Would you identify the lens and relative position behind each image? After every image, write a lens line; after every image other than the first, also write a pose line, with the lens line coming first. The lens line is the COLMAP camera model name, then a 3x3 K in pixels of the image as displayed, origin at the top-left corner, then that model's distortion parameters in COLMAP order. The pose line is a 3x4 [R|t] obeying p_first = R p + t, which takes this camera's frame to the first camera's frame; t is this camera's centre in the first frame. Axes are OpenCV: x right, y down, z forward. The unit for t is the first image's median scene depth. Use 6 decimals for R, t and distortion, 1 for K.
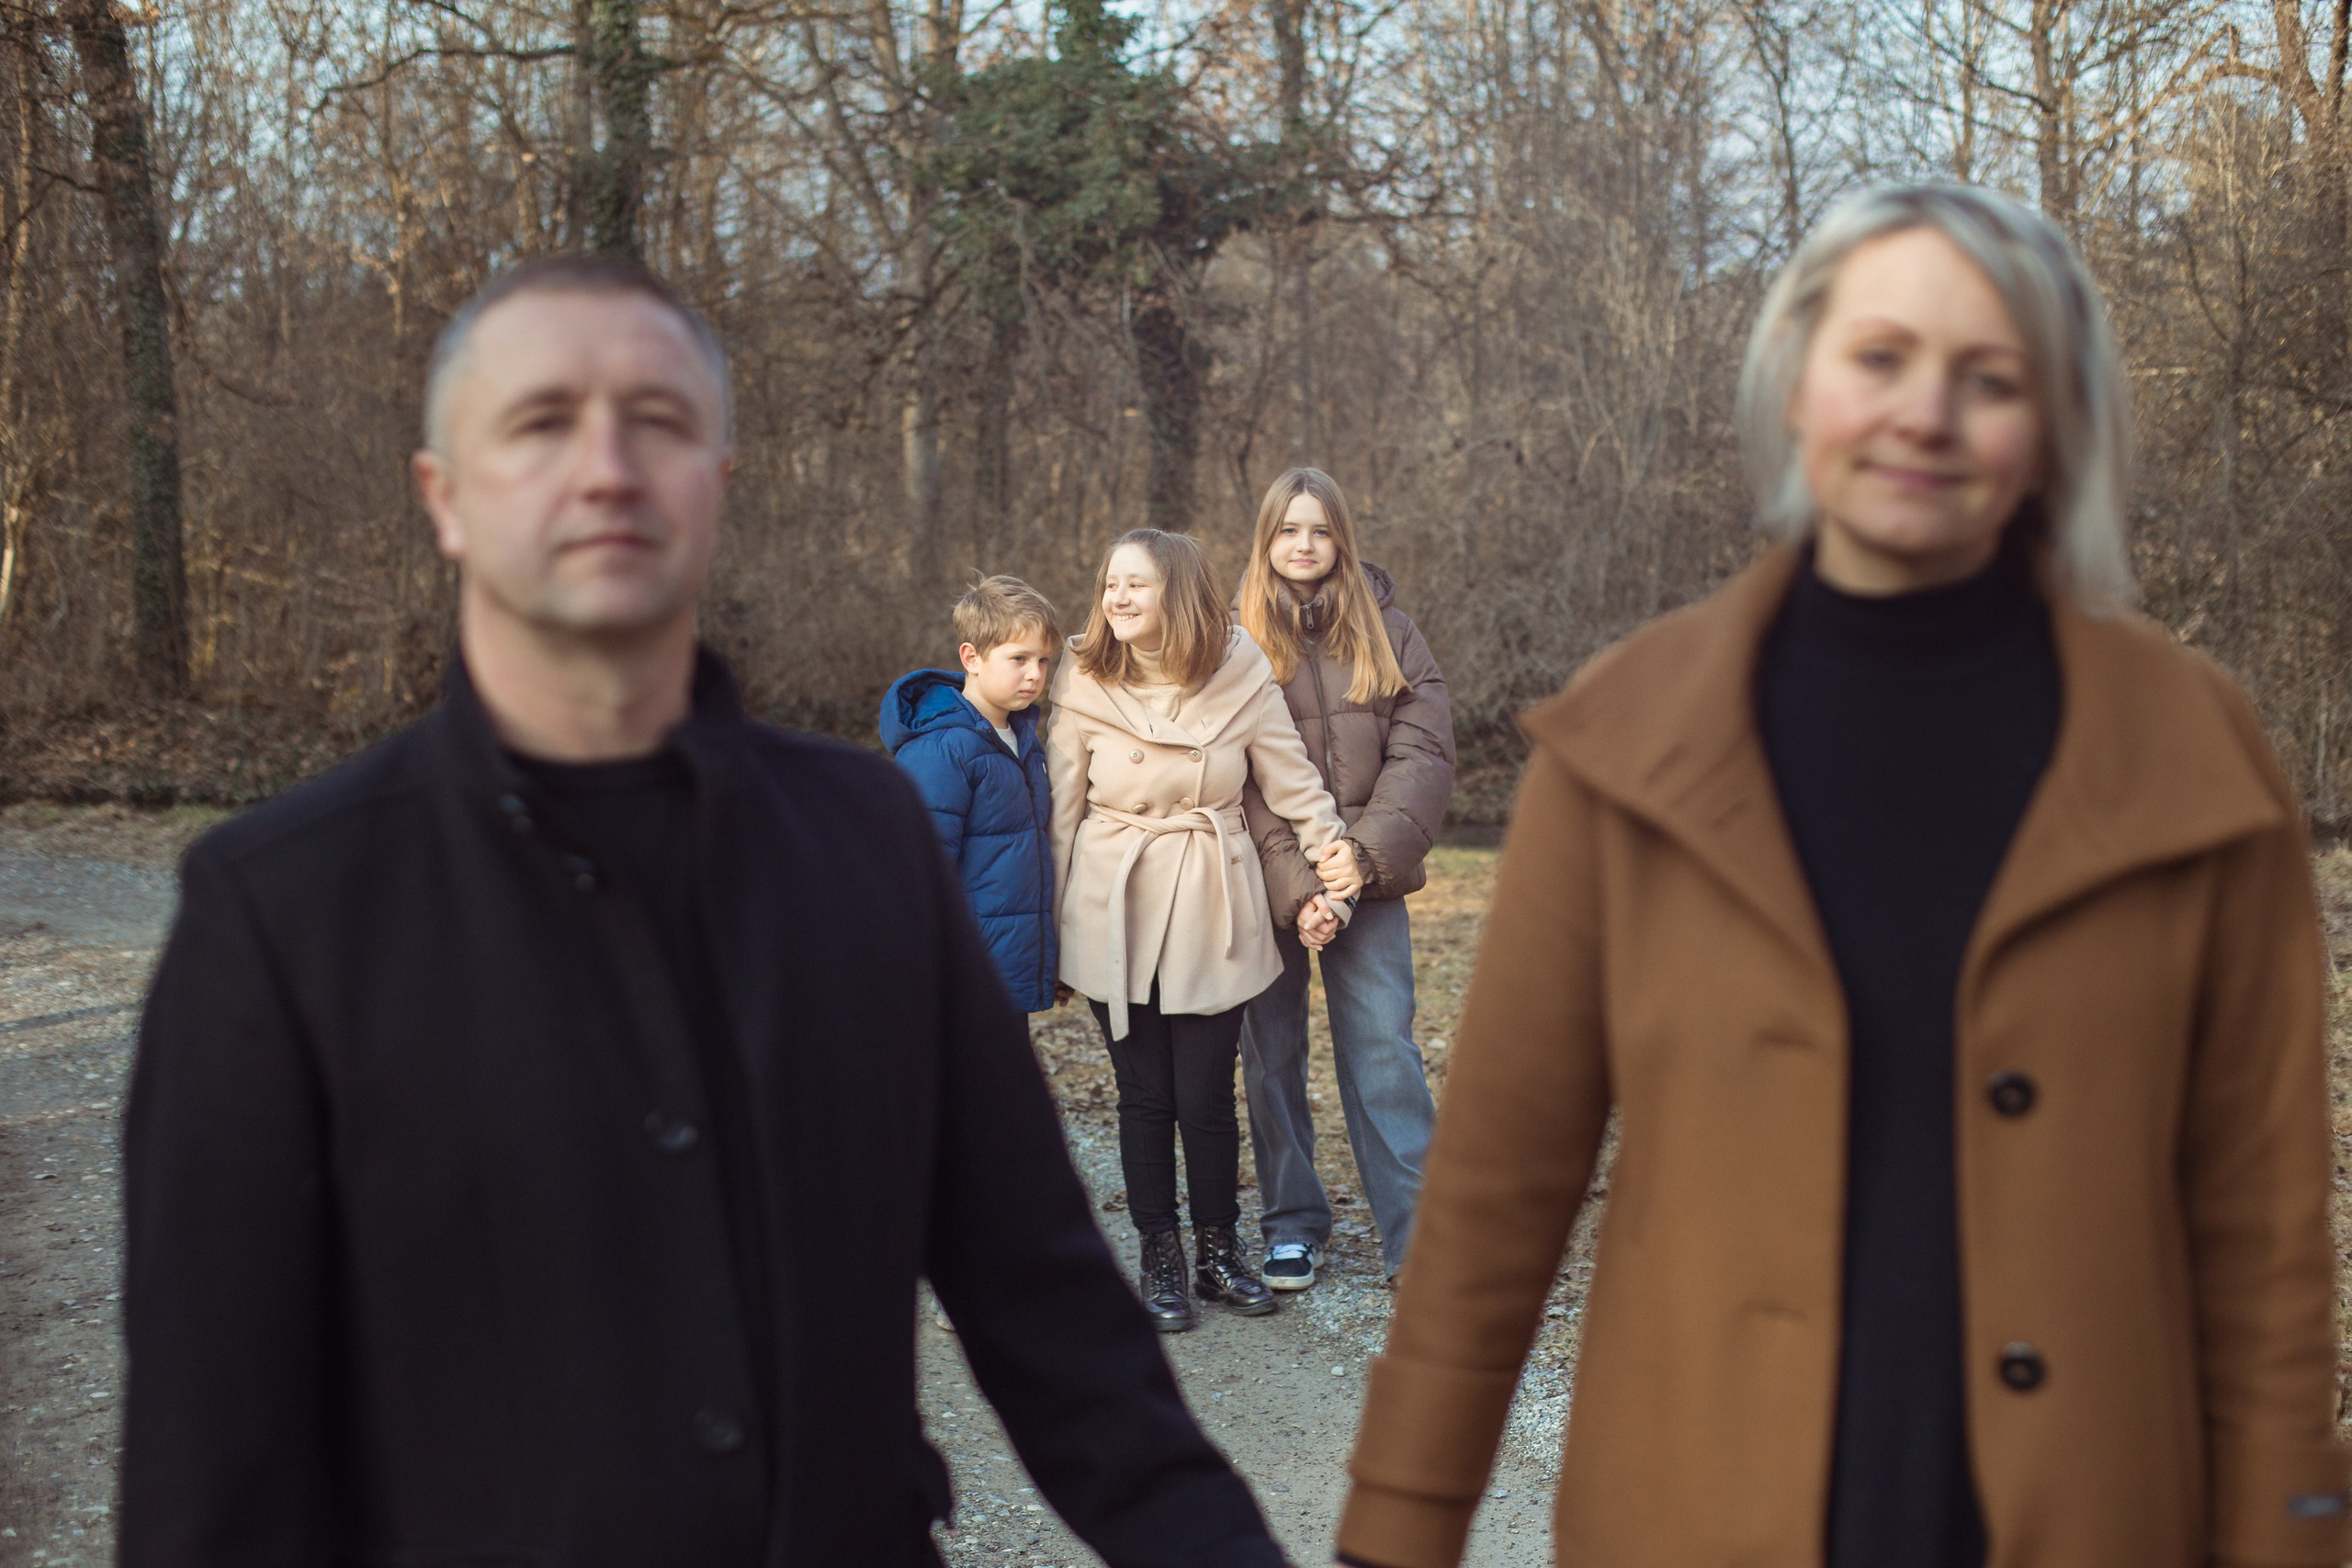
lens RADIAL K [[3694.6, 0, 1176.0], [0, 3694.6, 784.0], [0, 0, 1]] dist [-0.194782, 0.192877]
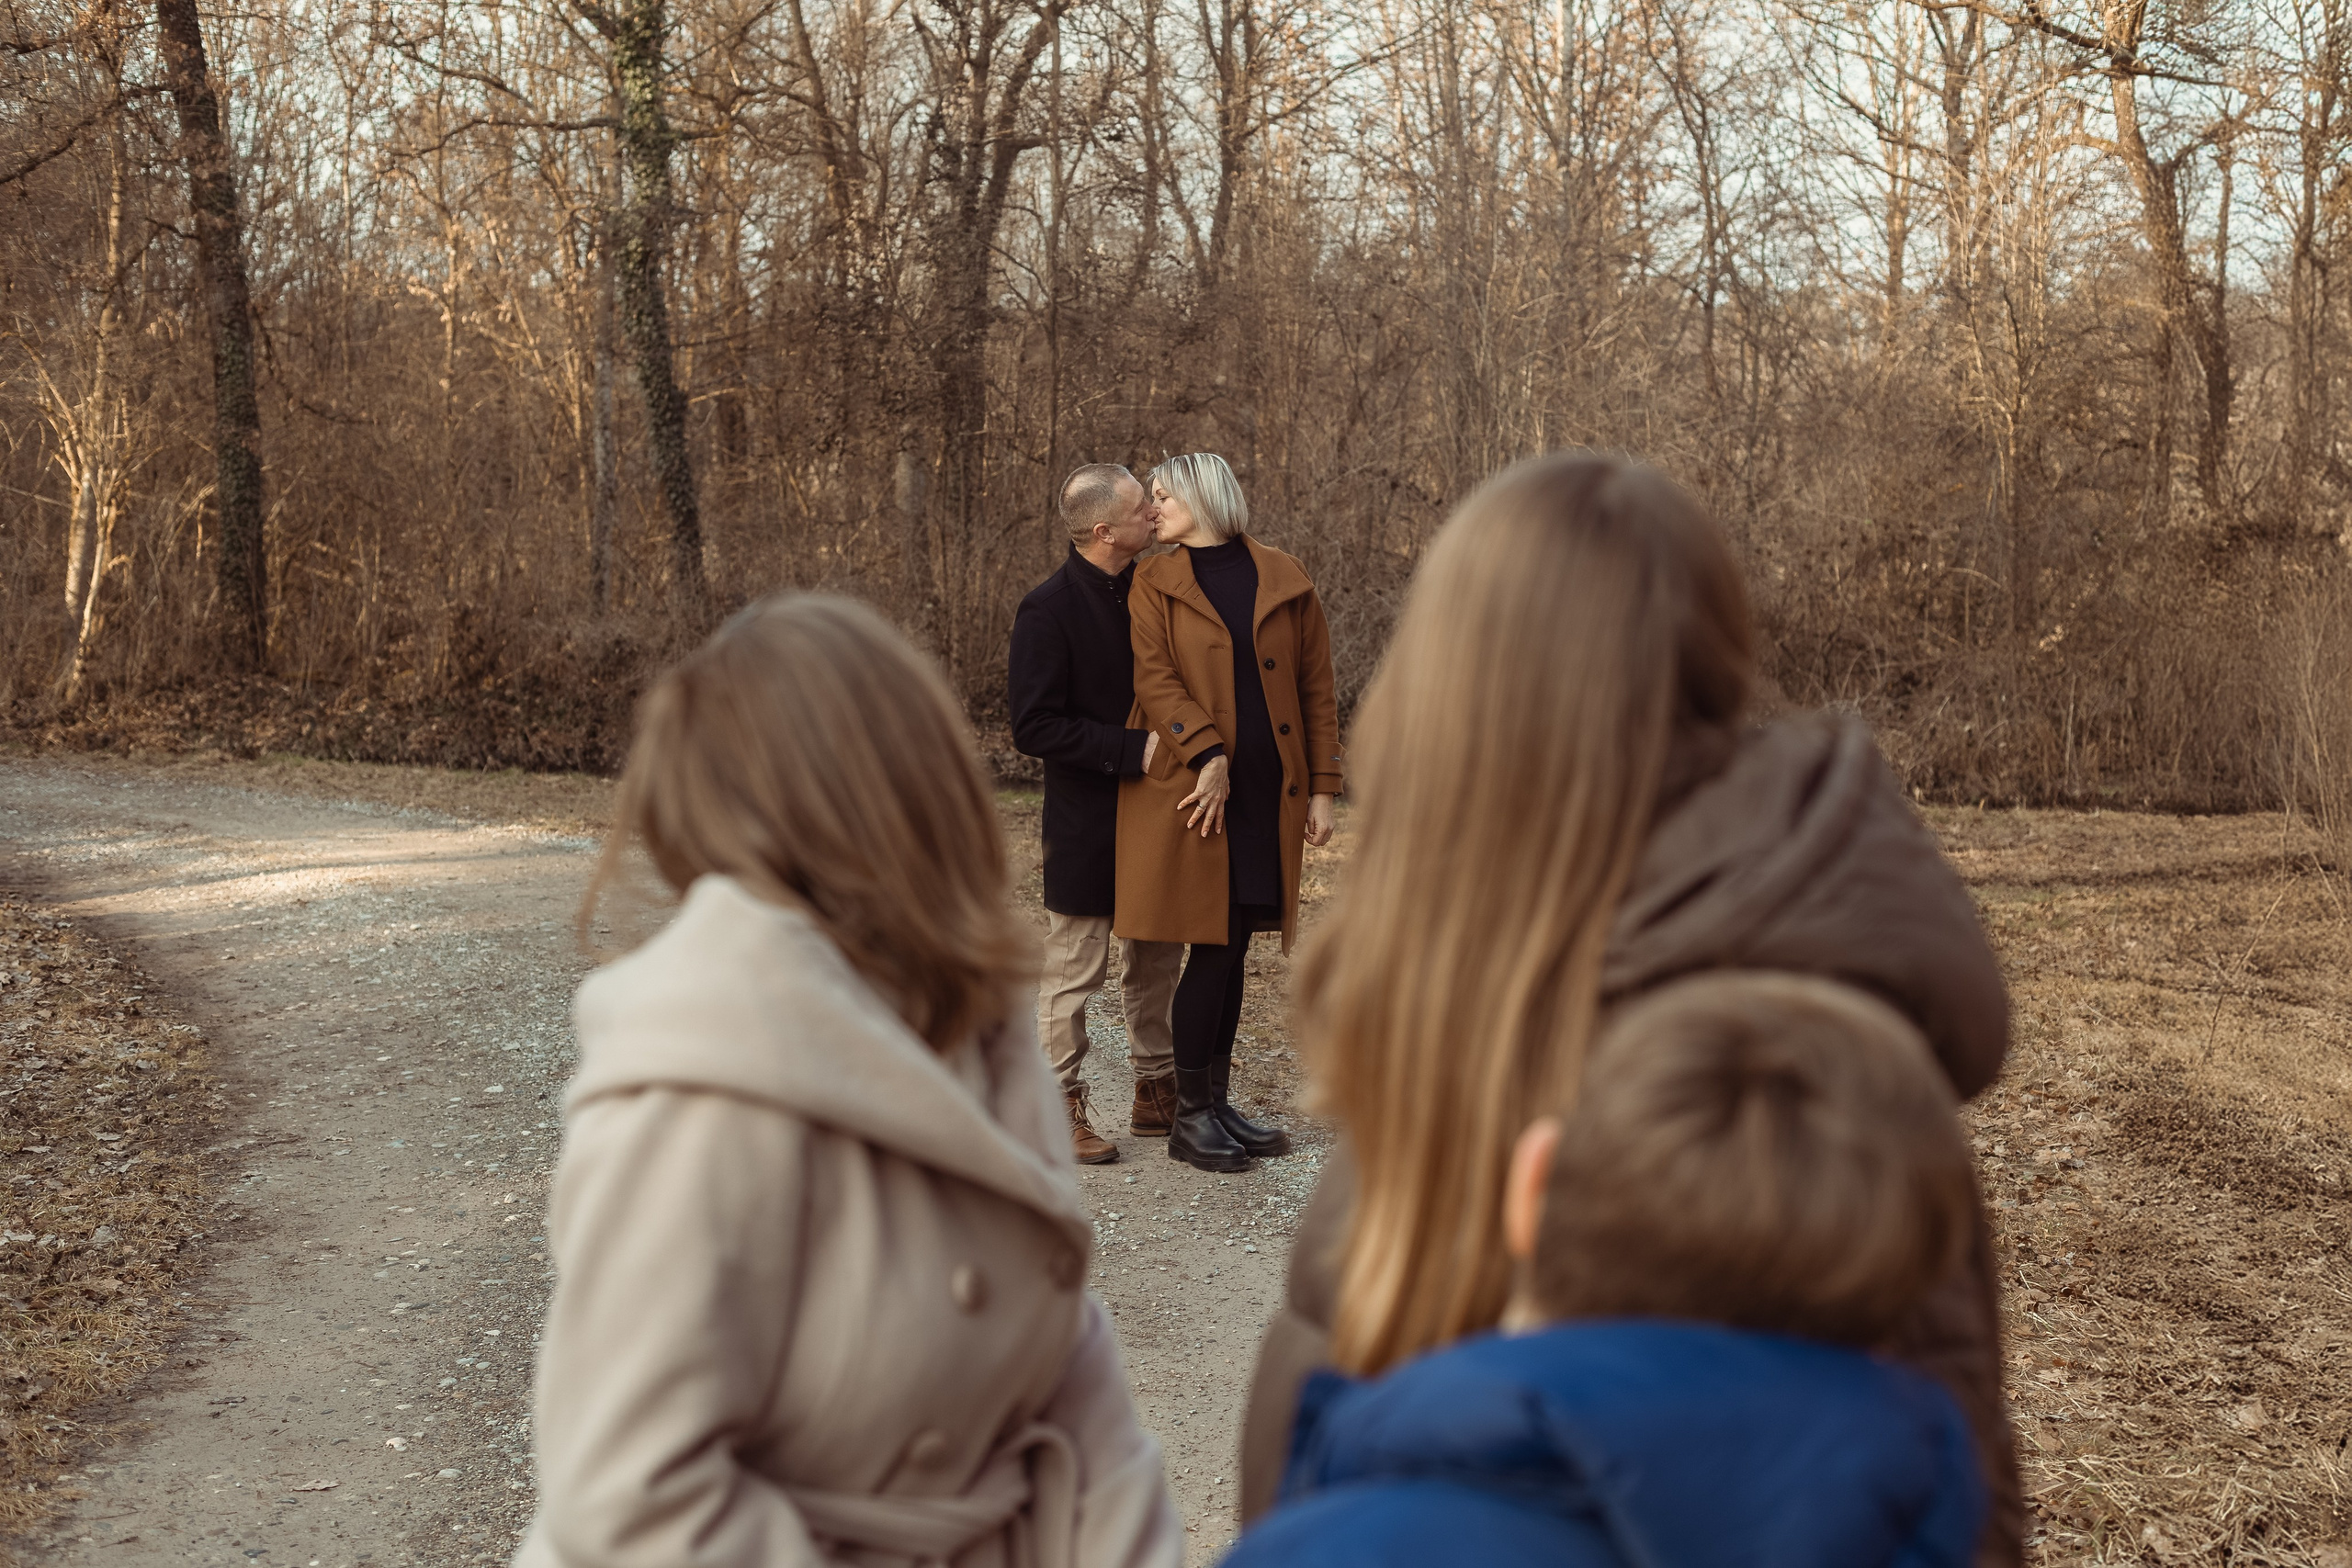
lens RADIAL K [[3881.7, 0, 1137.9], [0, 3881.7, 736.4], [0, 0, 1]] dist [-0.007012, -0.055785]
pose [[0.999544, 0.013540, -0.026976, 0.041536], [-0.014060, 0.999718, -0.019158, 0.016771], [0.026709, 0.019529, 0.999452, -0.234126]]
